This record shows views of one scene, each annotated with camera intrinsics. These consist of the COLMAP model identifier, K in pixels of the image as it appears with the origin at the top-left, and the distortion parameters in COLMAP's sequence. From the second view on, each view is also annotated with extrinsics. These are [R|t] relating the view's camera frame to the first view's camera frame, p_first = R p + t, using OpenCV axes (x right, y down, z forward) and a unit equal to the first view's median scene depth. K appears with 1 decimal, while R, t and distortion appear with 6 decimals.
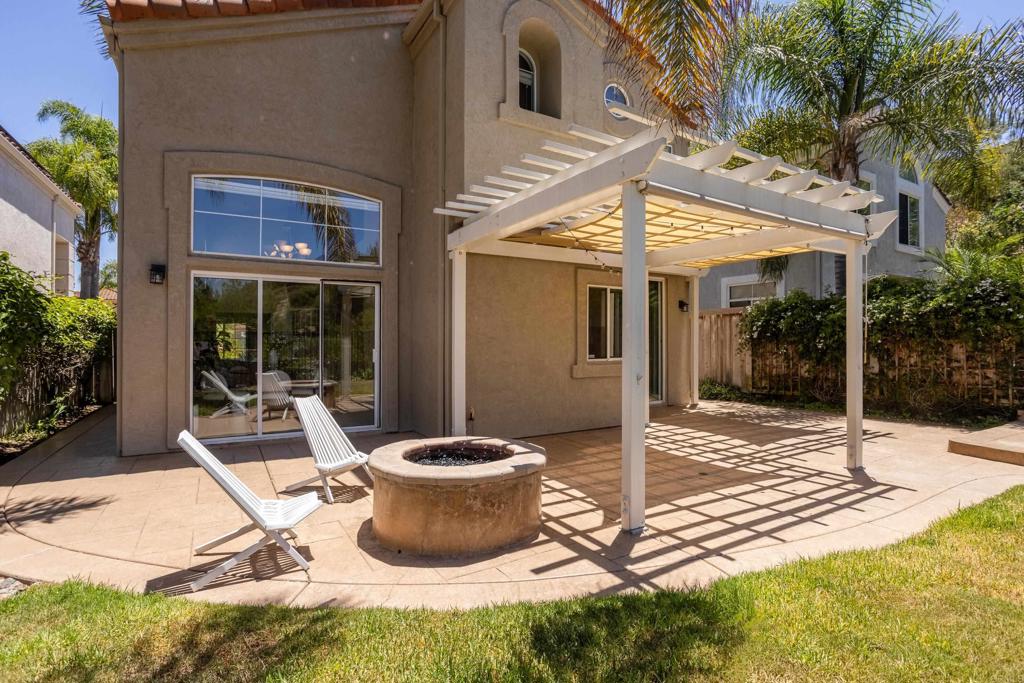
lens RADIAL K [[502.4, 0, 515.3], [0, 502.4, 341.8], [0, 0, 1]] dist [-0.004488, 0.001608]
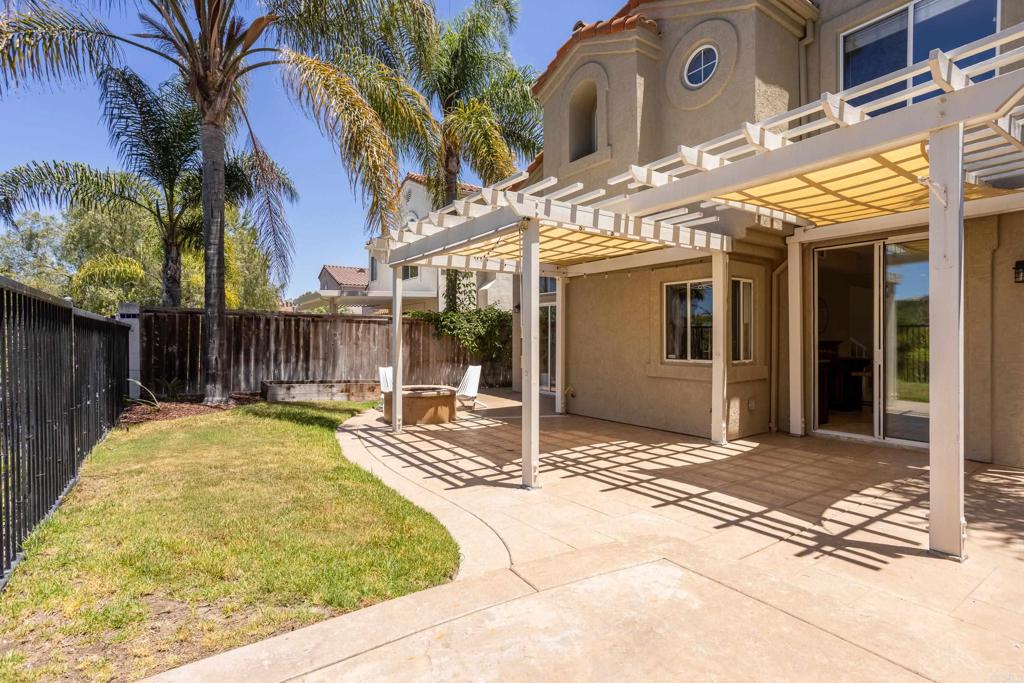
lens RADIAL K [[502.4, 0, 513.8], [0, 502.4, 341.3], [0, 0, 1]] dist [-0.004488, 0.001608]
pose [[0.055159, 0.009406, -0.998433, 1.118213], [0.003021, 0.999949, 0.009588, -0.010247], [0.998473, -0.003545, 0.055128, 0.661491]]
